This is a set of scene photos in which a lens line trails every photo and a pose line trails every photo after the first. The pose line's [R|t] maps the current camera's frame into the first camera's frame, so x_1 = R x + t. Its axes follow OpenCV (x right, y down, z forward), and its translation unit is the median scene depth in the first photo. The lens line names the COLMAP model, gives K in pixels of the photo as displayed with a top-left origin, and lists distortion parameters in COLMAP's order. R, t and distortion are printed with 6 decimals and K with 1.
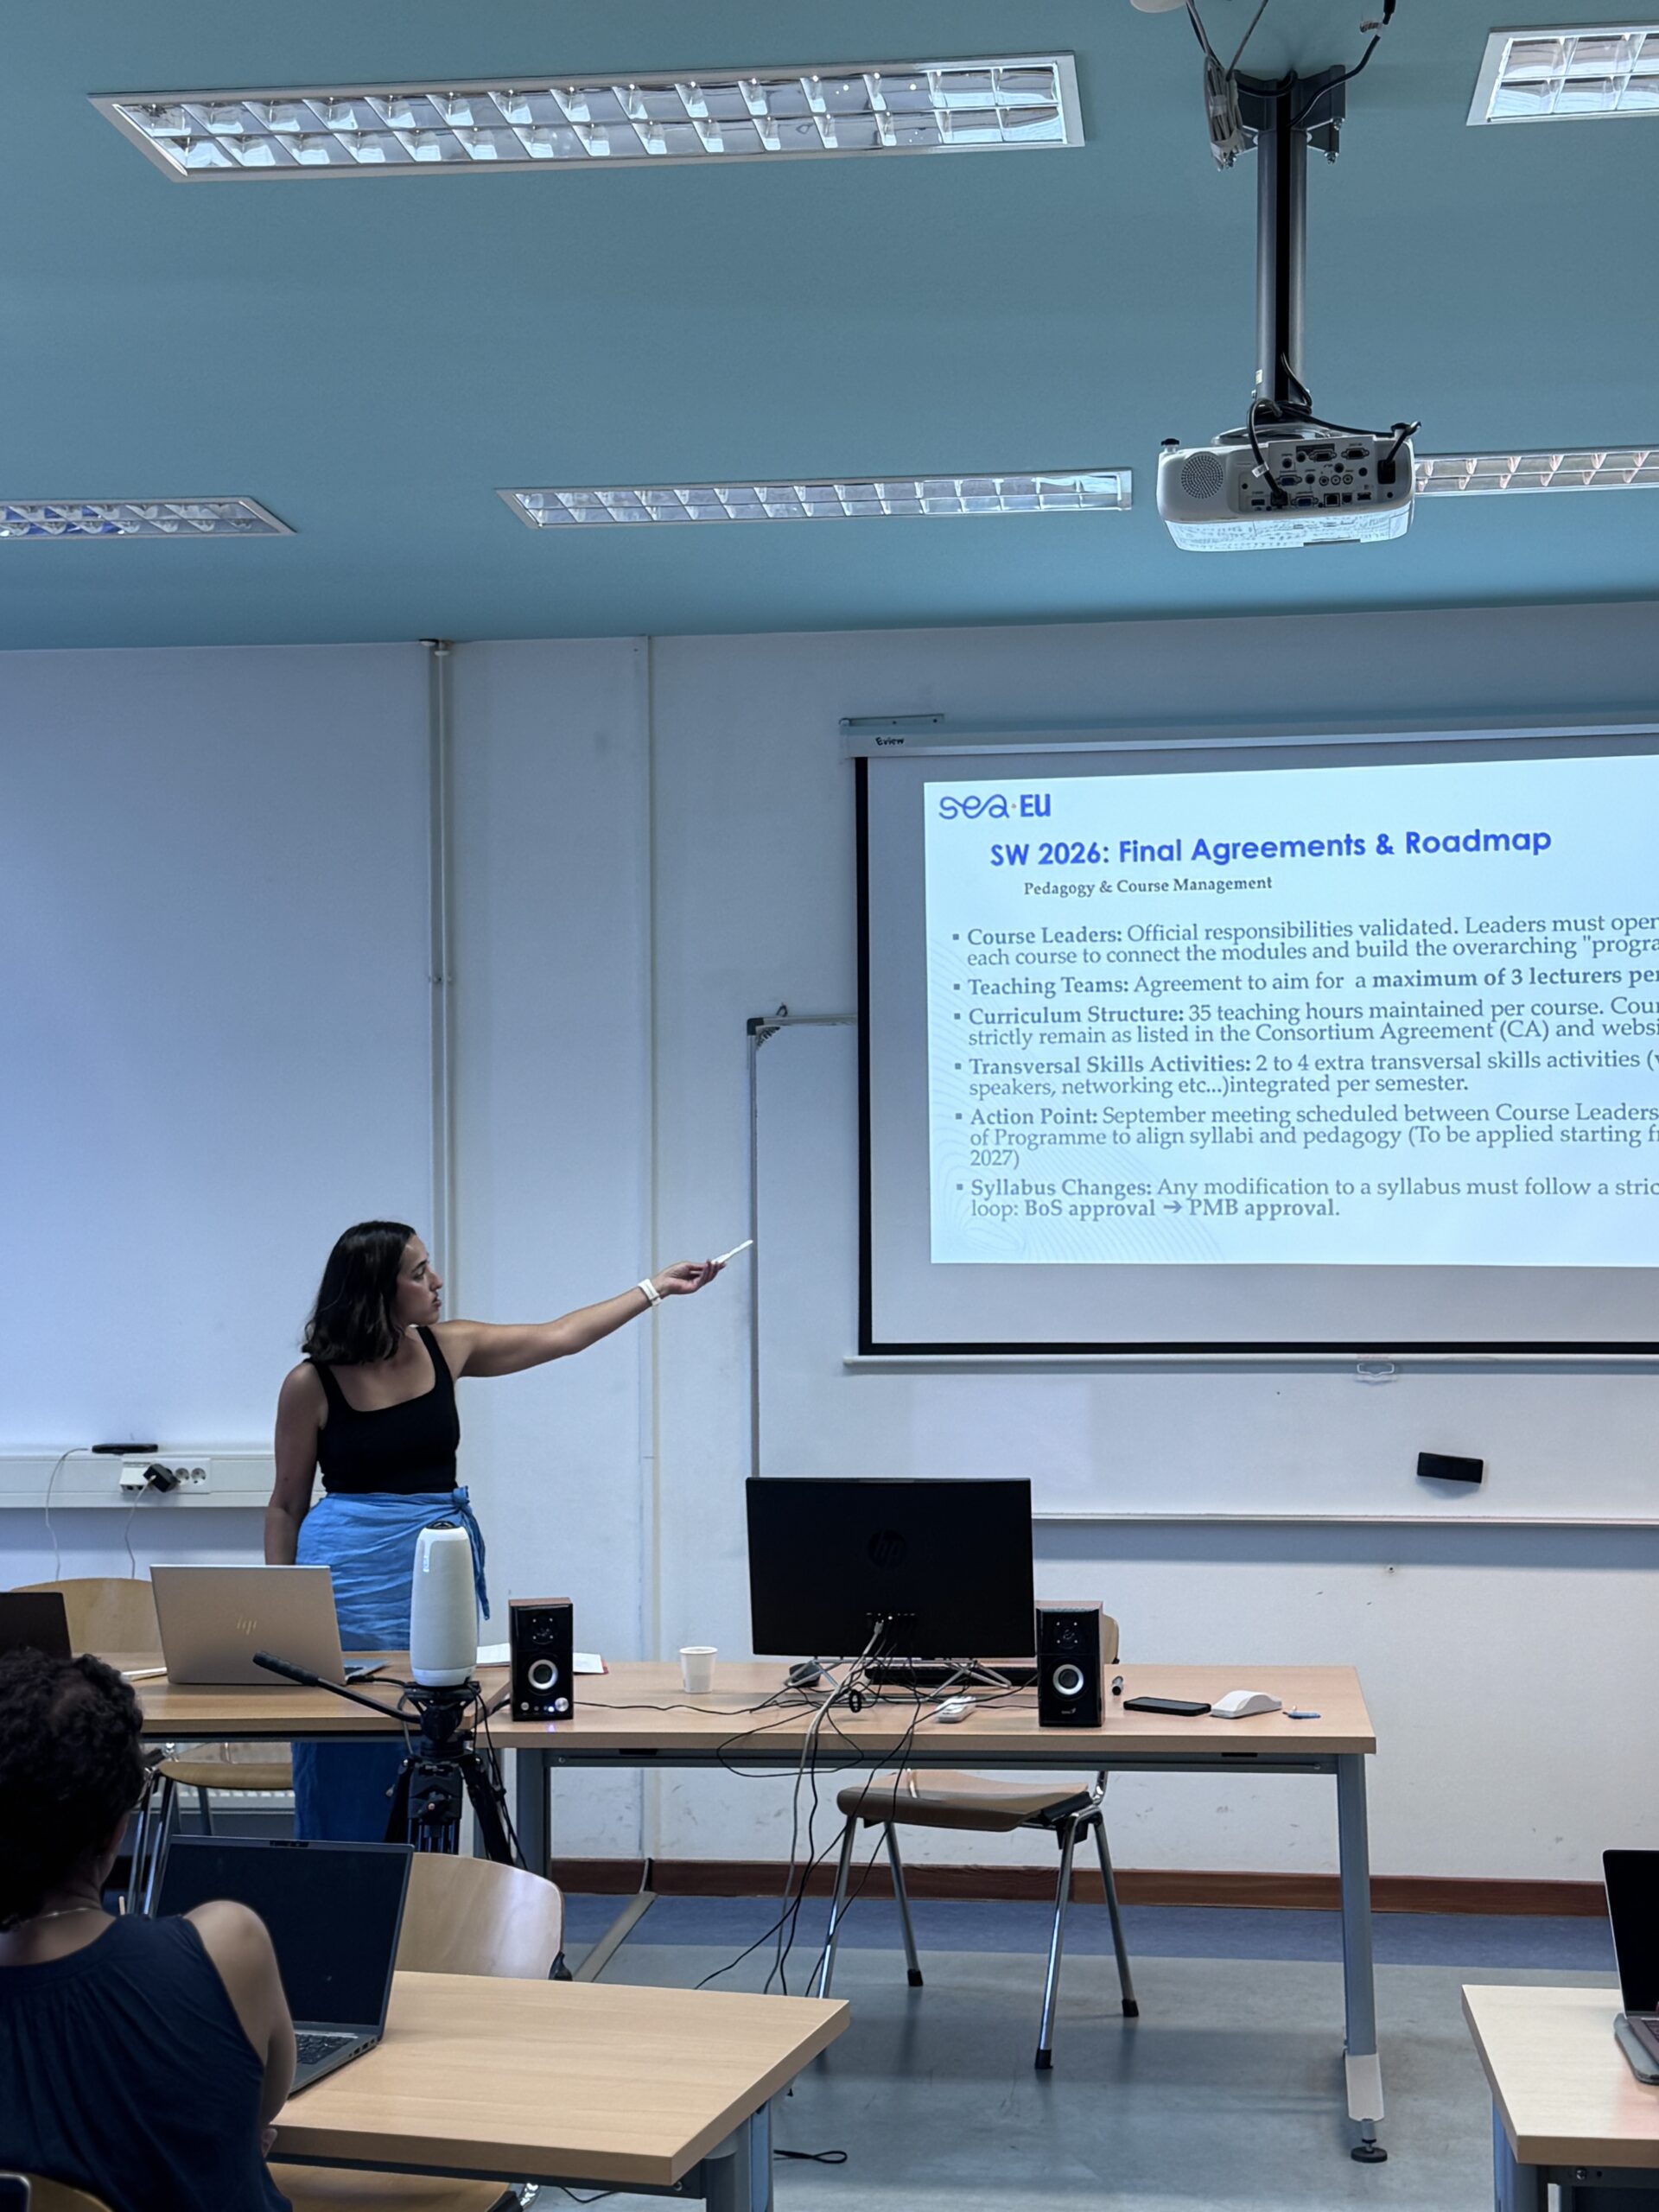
lens RADIAL K [[3121.9, 0, 897.1], [0, 3121.9, 1105.9], [0, 0, 1]] dist [0.259724, 0.000000]
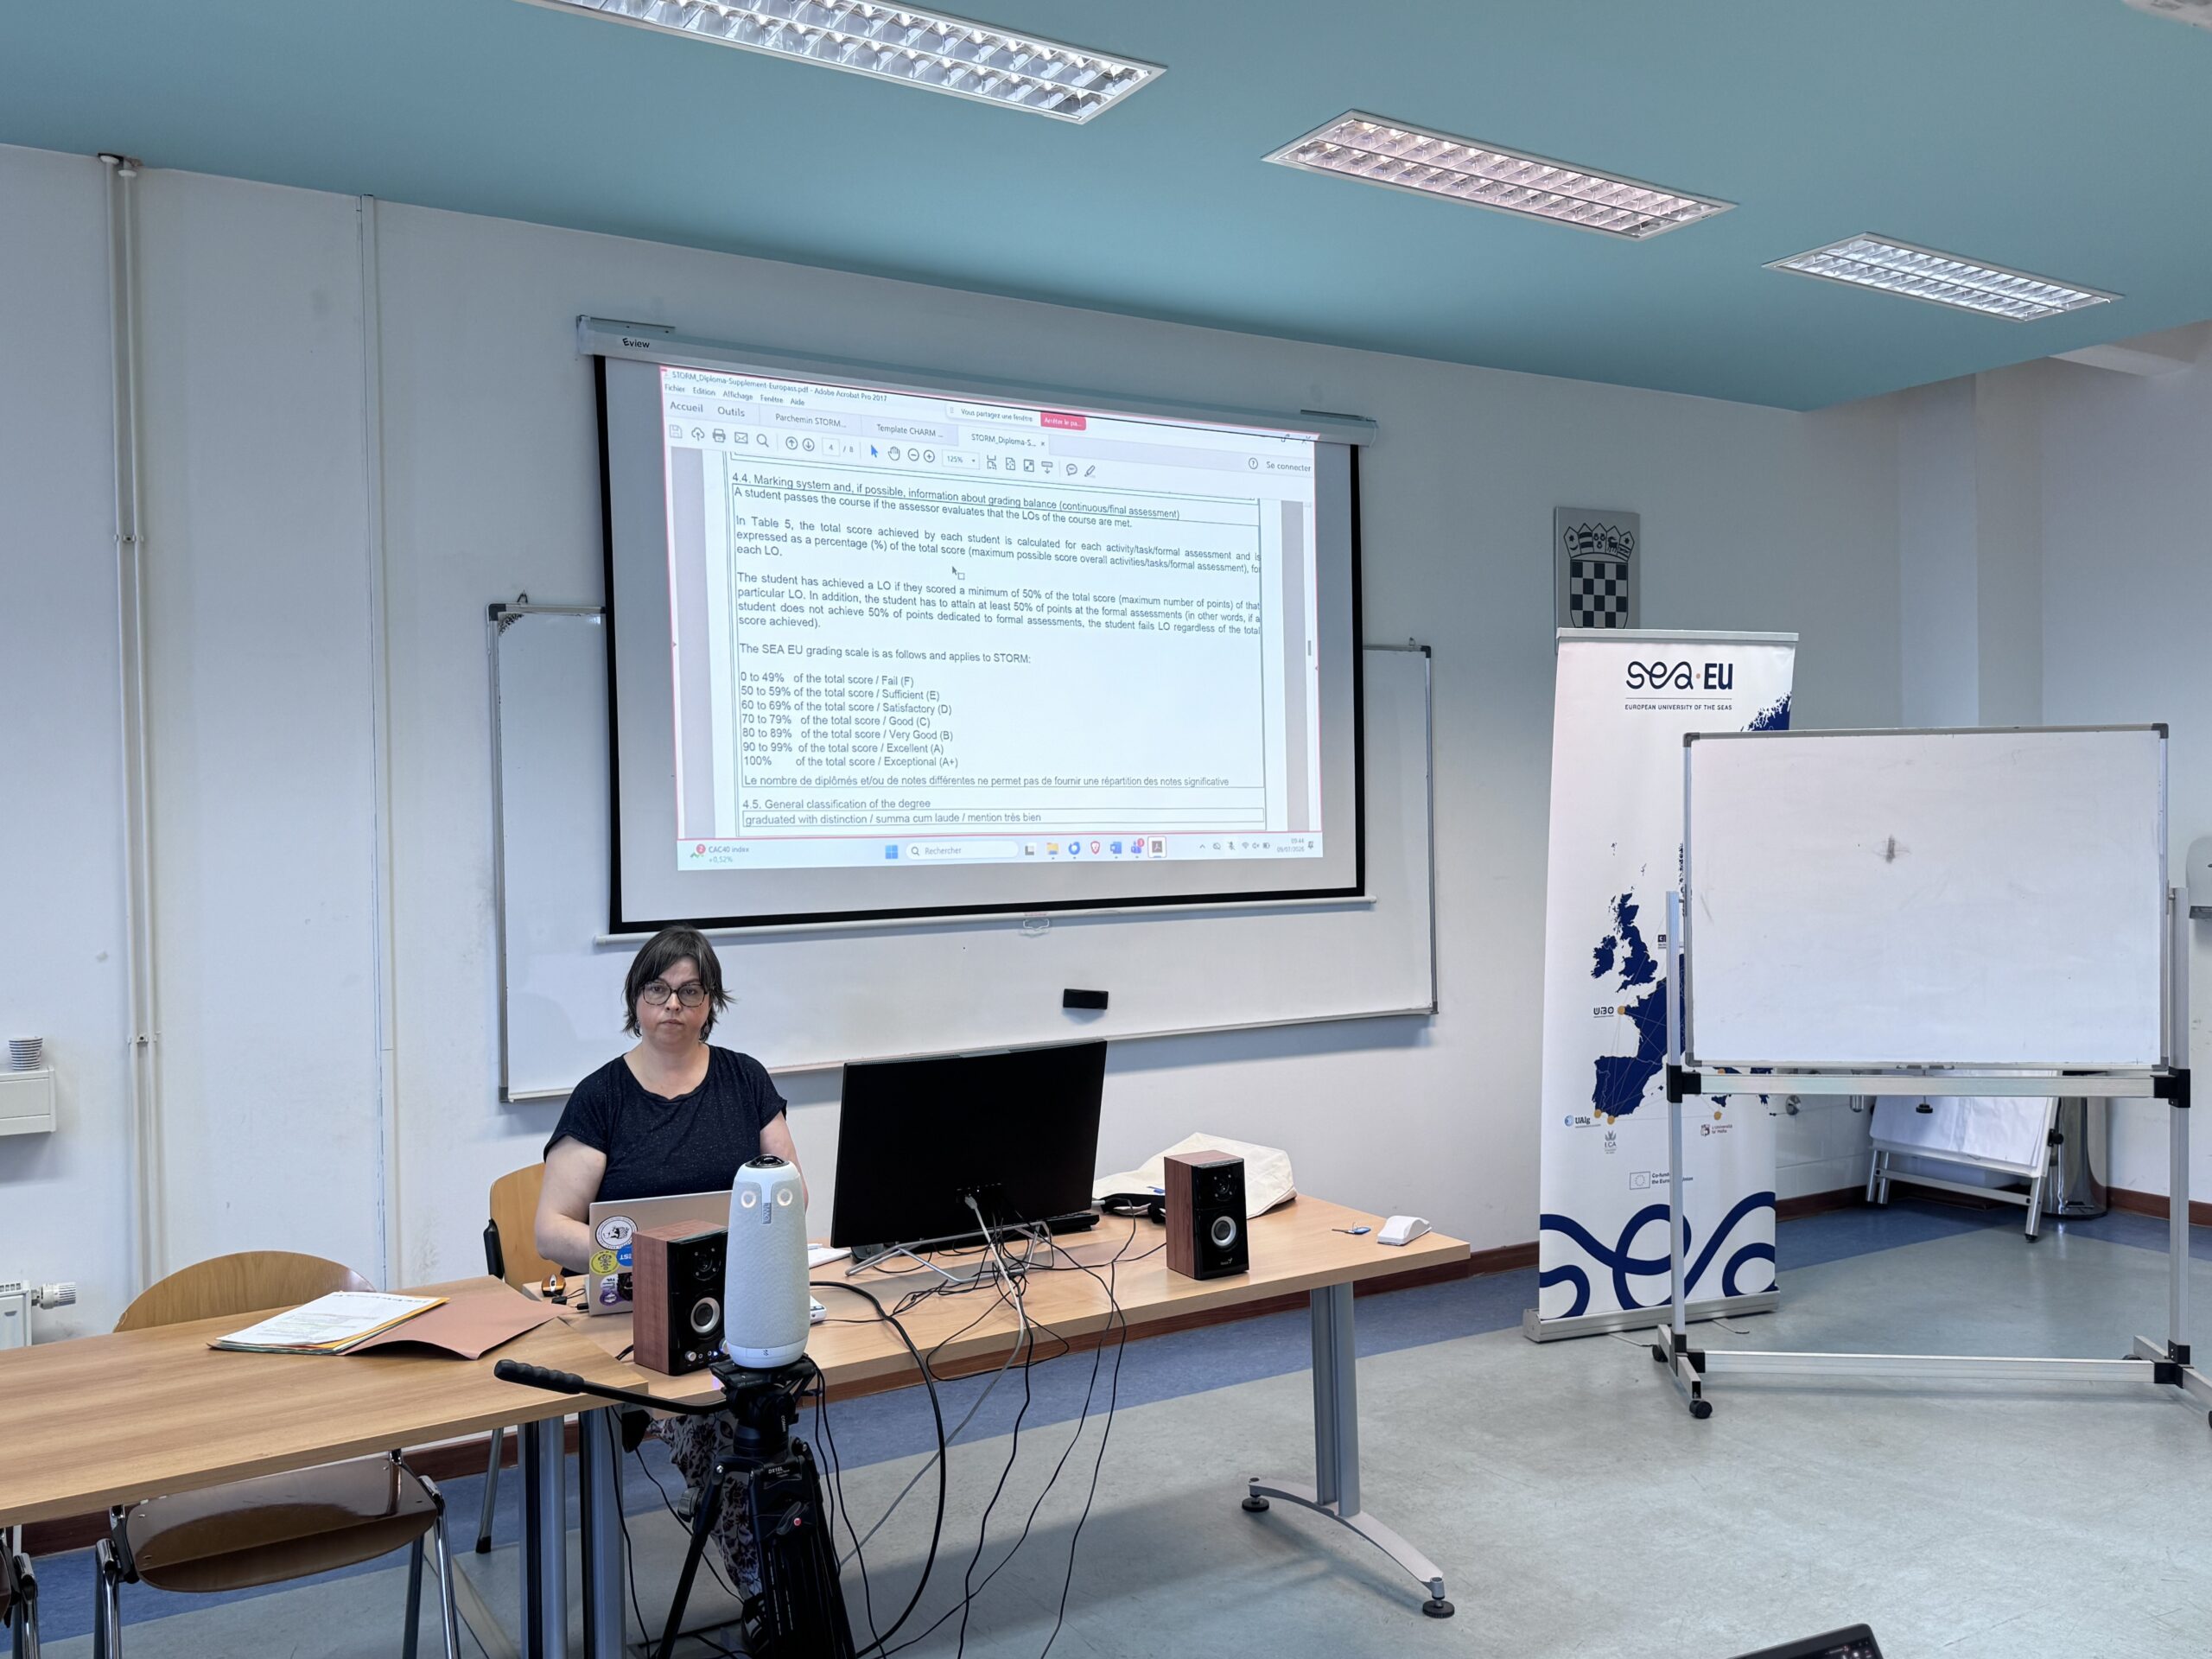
lens RADIAL K [[1826.5, 0, 1098.6], [0, 1826.5, 825.3], [0, 0, 1]] dist [0.083518, -0.060140]
pose [[0.803544, -0.010755, 0.595148, -0.243232], [-0.006993, 0.999597, 0.027505, 0.025295], [-0.595204, -0.026264, 0.803145, 0.409408]]
